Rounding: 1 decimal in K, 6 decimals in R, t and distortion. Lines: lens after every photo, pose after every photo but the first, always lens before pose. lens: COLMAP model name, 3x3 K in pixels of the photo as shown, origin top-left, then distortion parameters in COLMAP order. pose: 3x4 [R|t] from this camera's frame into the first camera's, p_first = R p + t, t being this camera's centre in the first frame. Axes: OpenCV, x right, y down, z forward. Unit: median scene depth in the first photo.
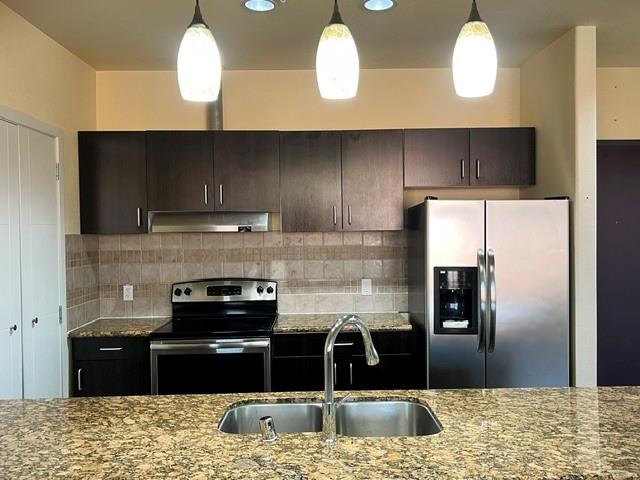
lens RADIAL K [[565.0, 0, 320.0], [0, 565.0, 240.0], [0, 0, 1]] dist [0.014938, 0.003679]
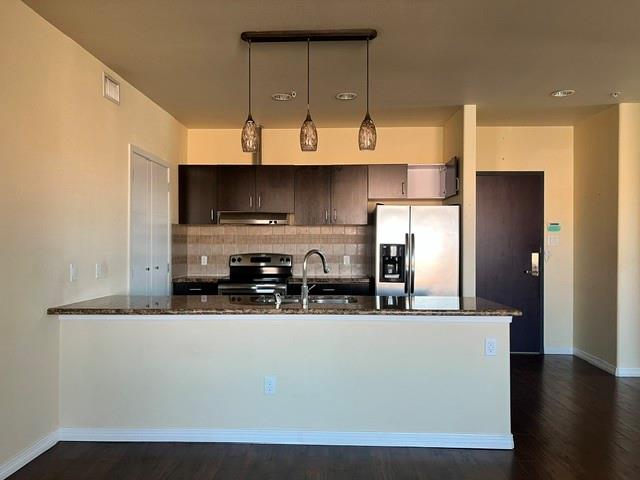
lens RADIAL K [[460.1, 0, 318.7], [0, 460.1, 249.6], [0, 0, 1]] dist [0.035372, 0.000423]
pose [[0.998737, 0.014377, -0.048142, 0.070403], [-0.014755, 0.999863, -0.007506, 0.068925], [0.048027, 0.008206, 0.998812, -0.372783]]
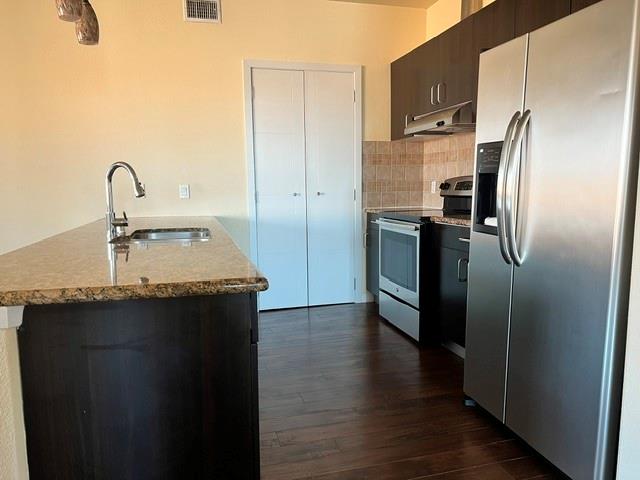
lens RADIAL K [[460.1, 0, 318.7], [0, 460.1, 249.6], [0, 0, 1]] dist [0.035372, 0.000423]
pose [[0.259570, 0.149640, -0.954061, 0.635889], [0.001921, 0.987840, 0.155461, 0.074218], [0.965722, -0.042186, 0.256126, 0.514820]]
